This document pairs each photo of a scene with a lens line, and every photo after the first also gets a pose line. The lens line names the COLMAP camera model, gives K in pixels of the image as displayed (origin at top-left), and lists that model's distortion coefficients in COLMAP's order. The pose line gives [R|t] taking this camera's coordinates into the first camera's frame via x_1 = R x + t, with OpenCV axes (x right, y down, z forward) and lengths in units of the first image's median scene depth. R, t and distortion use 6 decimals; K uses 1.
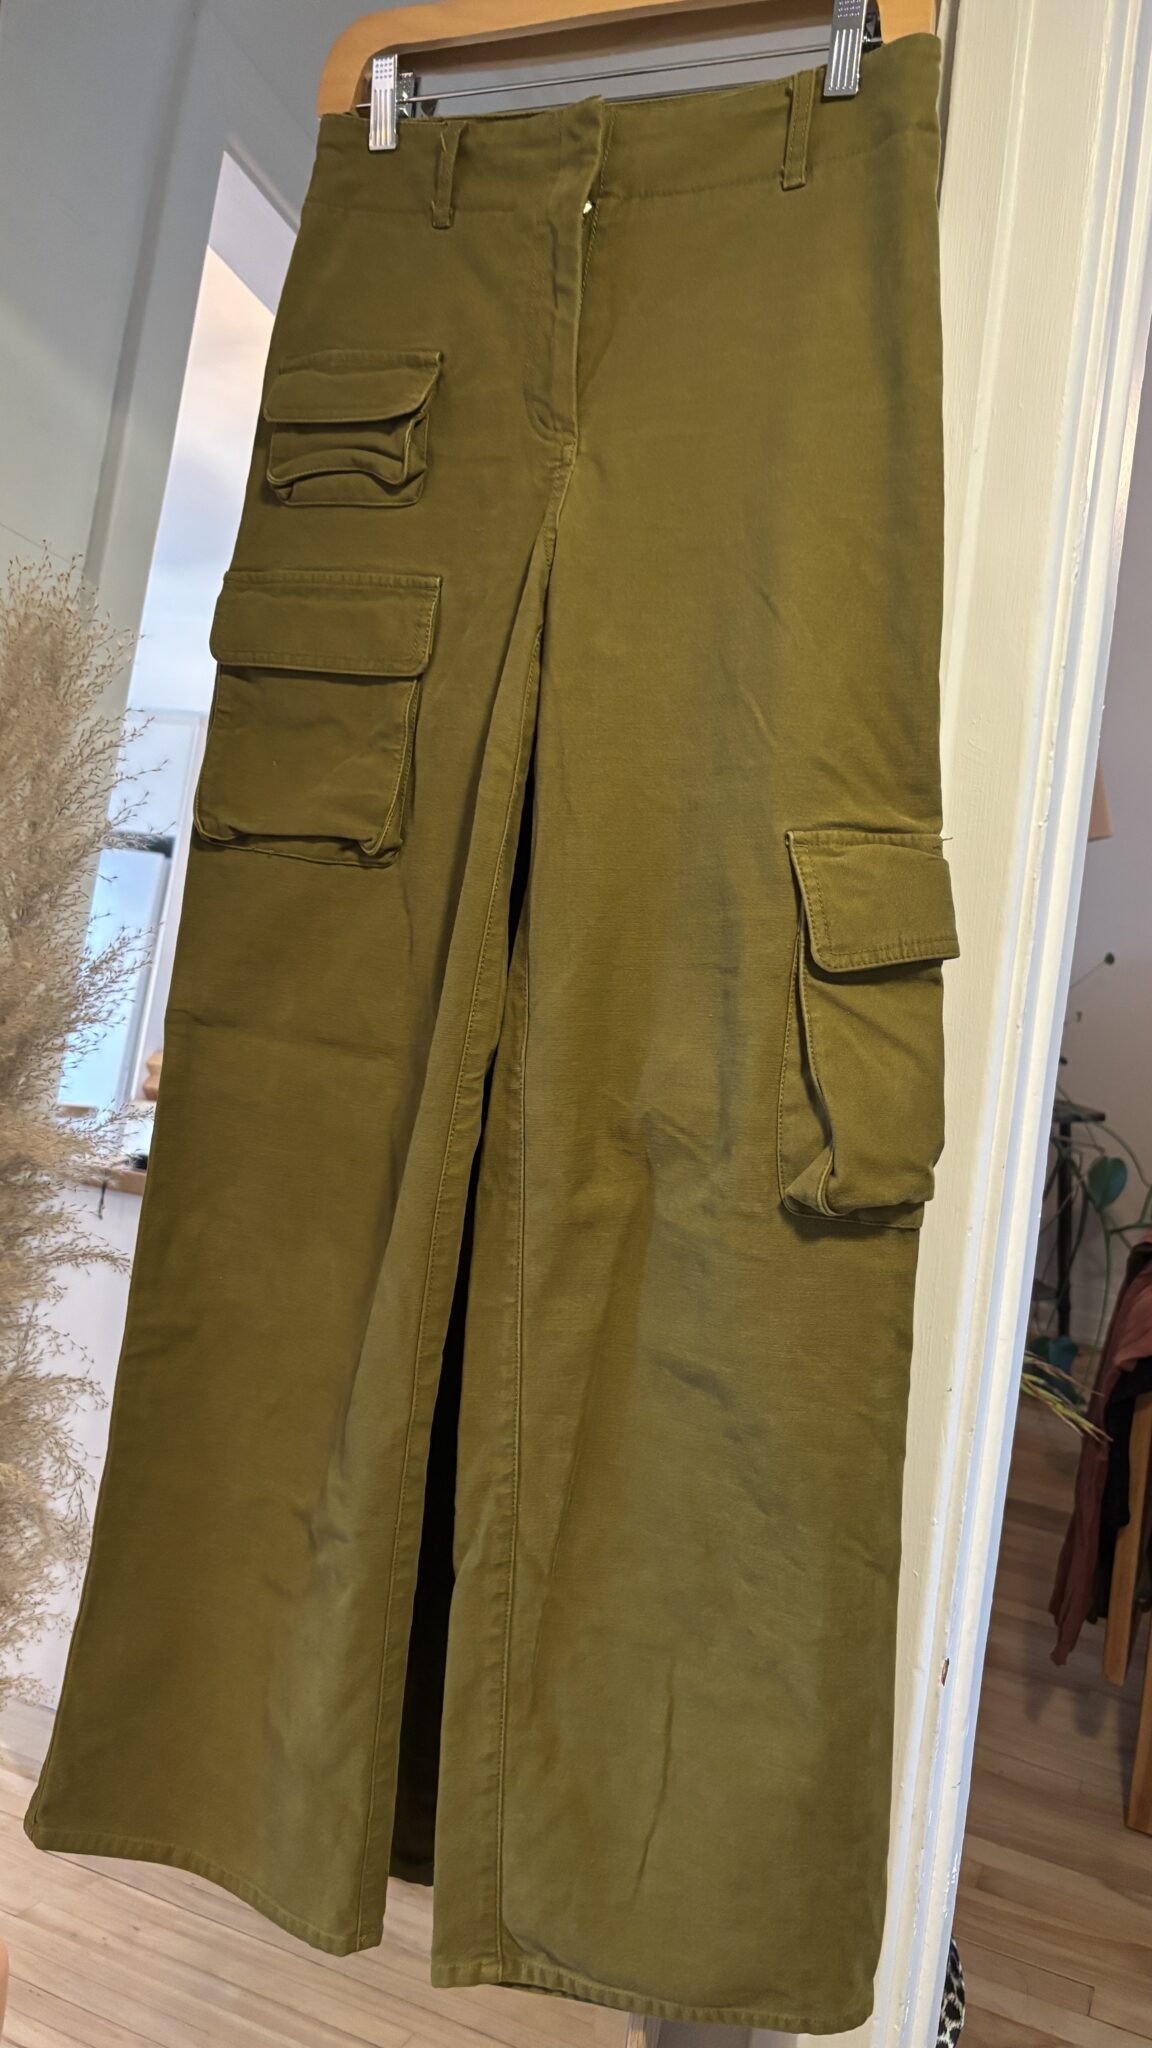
lens RADIAL K [[1570.5, 0, 576.0], [0, 1570.5, 1024.0], [0, 0, 1]] dist [-0.004078, -0.001918]
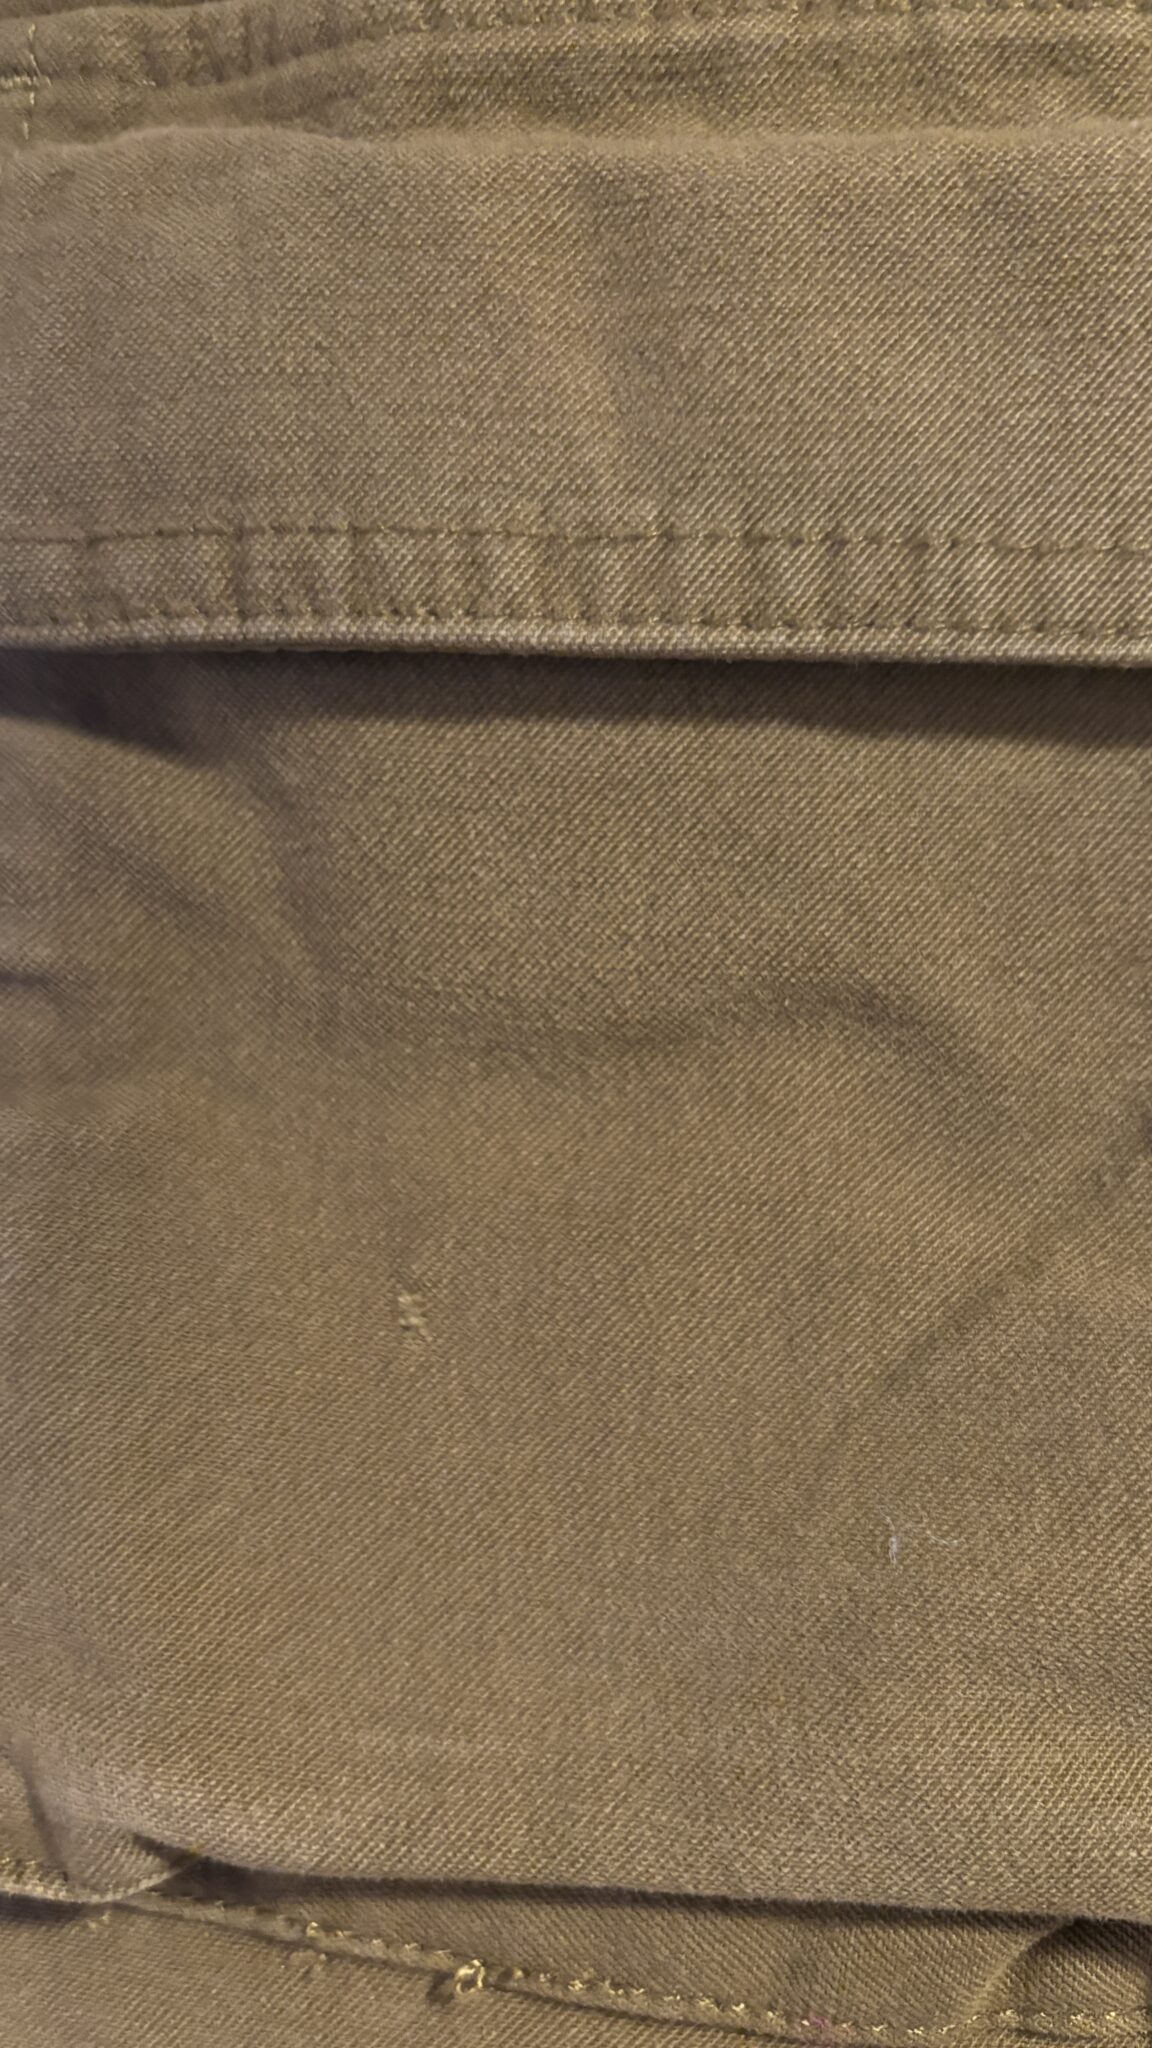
lens RADIAL K [[1580.1, 0, 576.0], [0, 1580.1, 1024.0], [0, 0, 1]] dist [0.059091, -0.109814]
pose [[0.975994, -0.074047, 0.204823, -0.214261], [0.082583, 0.996023, -0.033432, -0.194385], [-0.201533, 0.049544, 0.978228, 0.890549]]
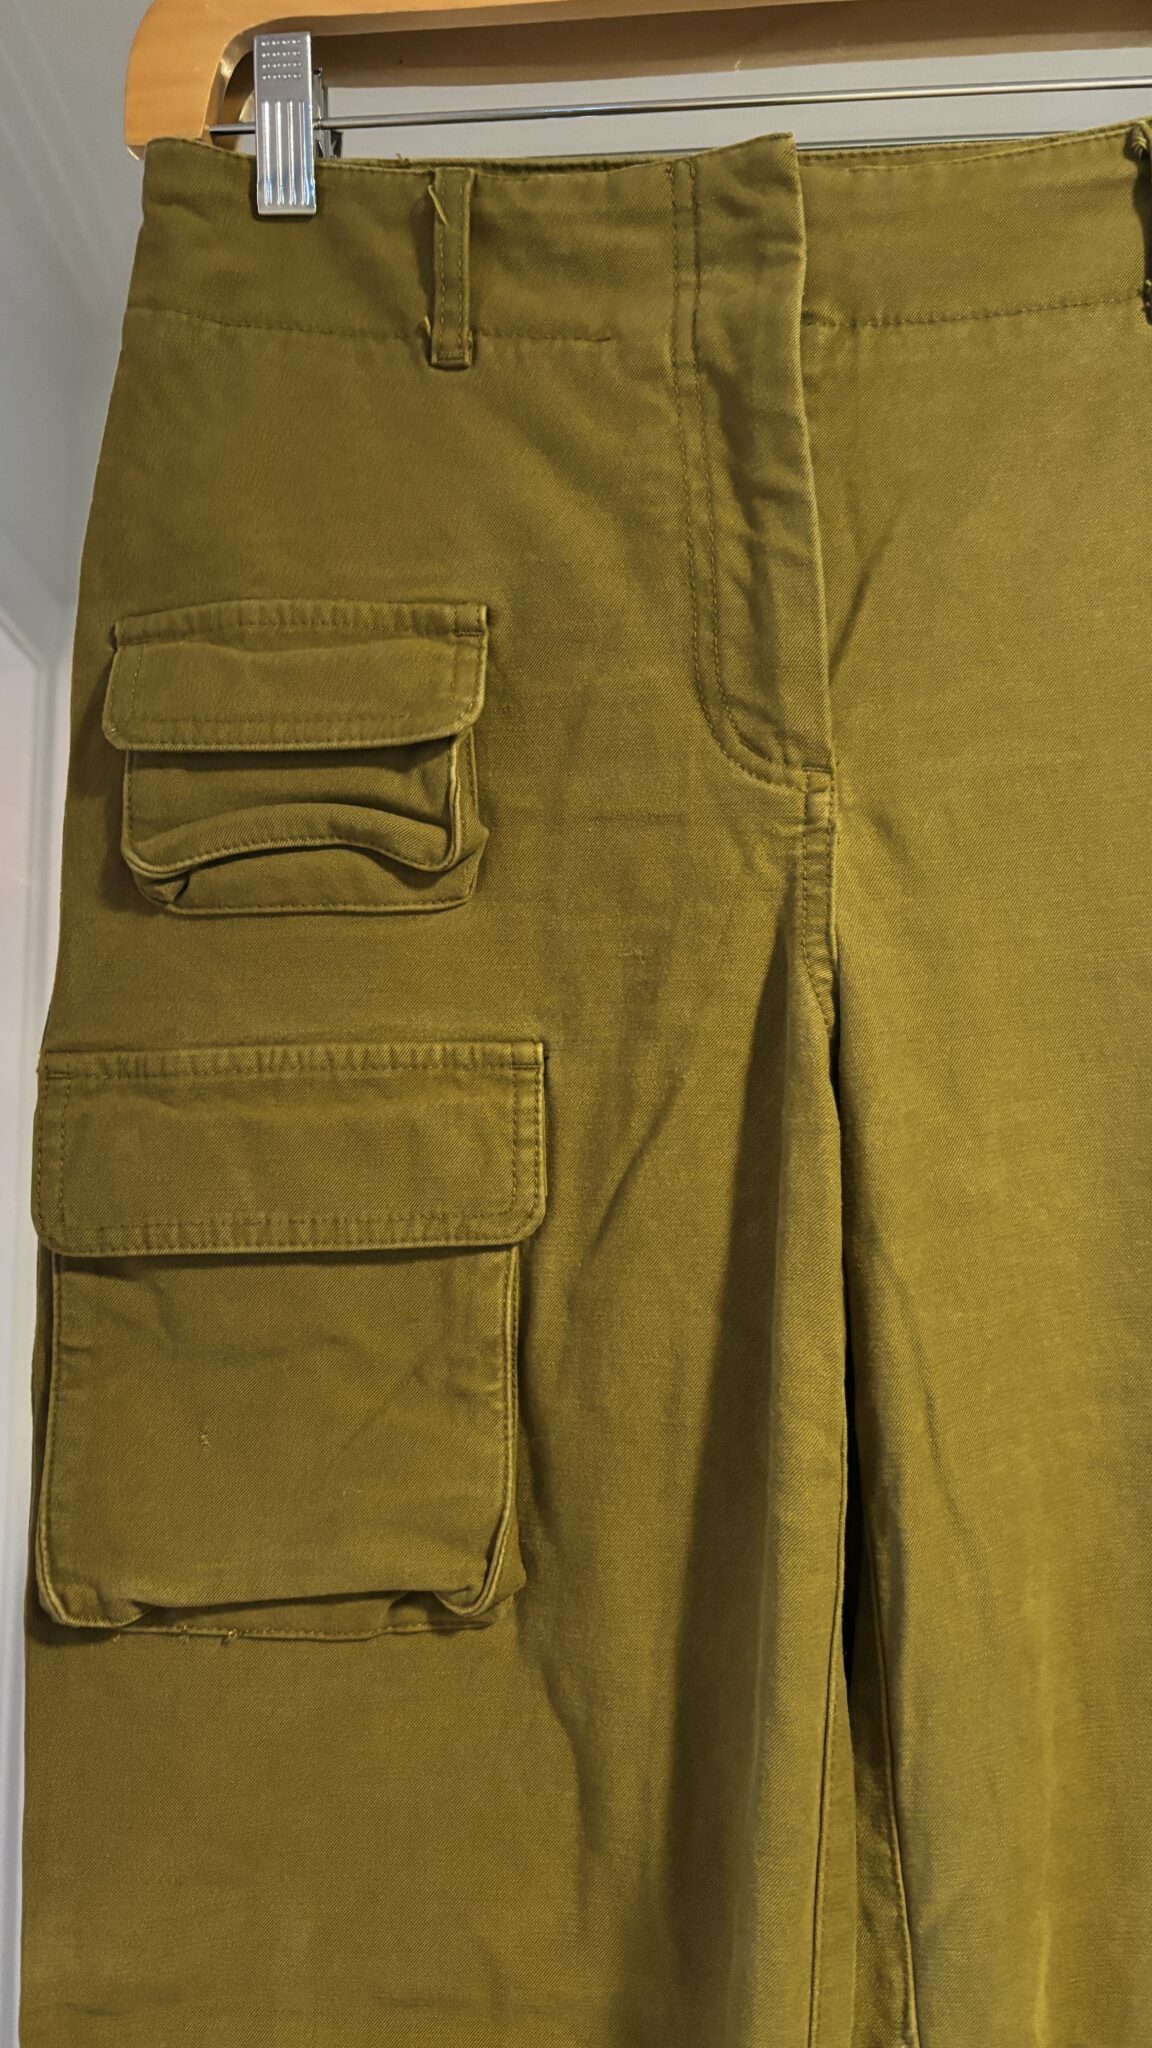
lens RADIAL K [[1580.1, 0, 576.0], [0, 1580.1, 1024.0], [0, 0, 1]] dist [0.059091, -0.109814]
pose [[0.925601, -0.119404, 0.359174, -0.257323], [0.144890, 0.988434, -0.044789, -0.264725], [-0.349672, 0.093497, 0.932195, 0.517653]]
